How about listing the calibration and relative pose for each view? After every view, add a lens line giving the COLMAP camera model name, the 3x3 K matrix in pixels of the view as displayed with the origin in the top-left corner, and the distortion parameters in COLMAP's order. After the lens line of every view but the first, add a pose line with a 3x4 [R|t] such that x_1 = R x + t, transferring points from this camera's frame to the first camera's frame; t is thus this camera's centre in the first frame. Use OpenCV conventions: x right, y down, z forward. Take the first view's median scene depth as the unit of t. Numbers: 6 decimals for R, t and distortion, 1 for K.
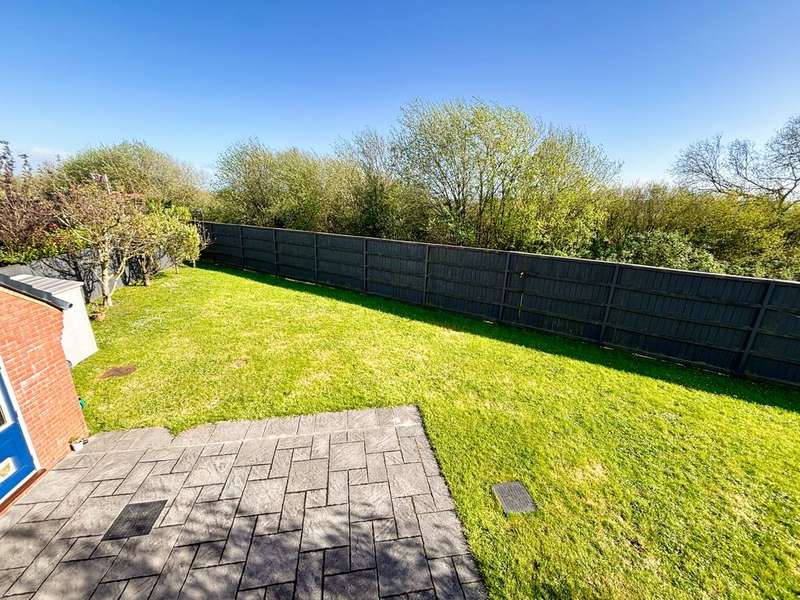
lens RADIAL K [[323.3, 0, 399.1], [0, 323.3, 300.0], [0, 0, 1]] dist [-0.002408, 0.001645]
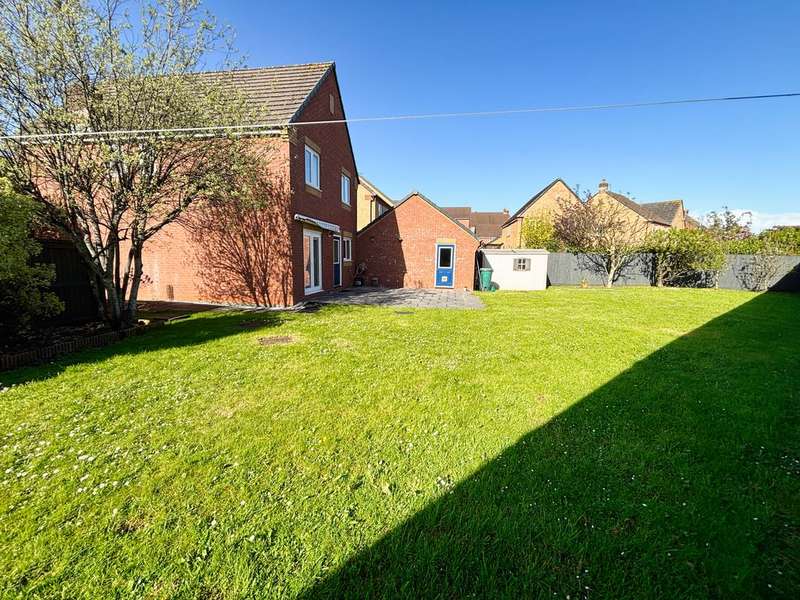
lens RADIAL K [[323.3, 0, 401.7], [0, 323.3, 296.2], [0, 0, 1]] dist [-0.002408, 0.001645]
pose [[-0.317454, 0.086535, -0.944317, 1.041559], [-0.305490, 0.933405, 0.188233, 0.080819], [0.897719, 0.348235, -0.269878, 0.725088]]
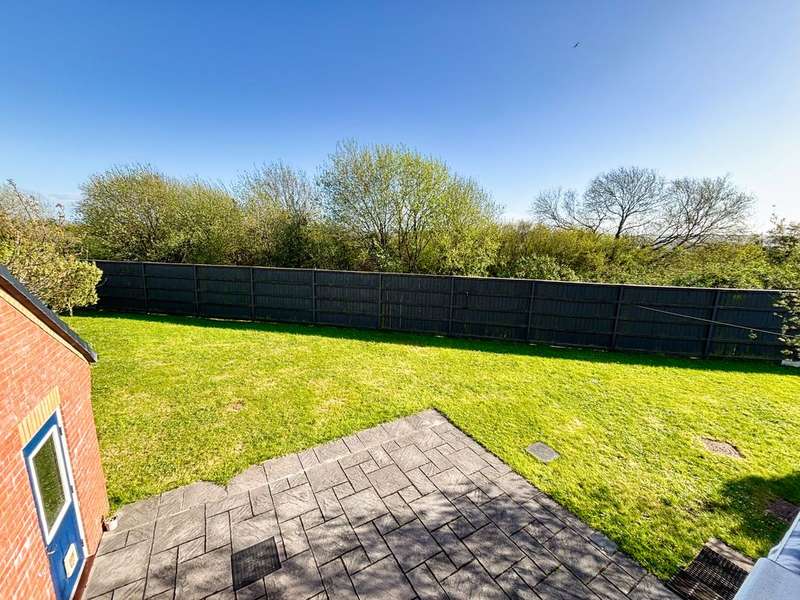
lens RADIAL K [[323.3, 0, 405.0], [0, 323.3, 299.6], [0, 0, 1]] dist [-0.002408, 0.001645]
pose [[0.931048, -0.074751, 0.357158, -0.304107], [0.107581, 0.991518, -0.072927, 0.009522], [-0.348677, 0.106322, 0.931193, -0.060114]]
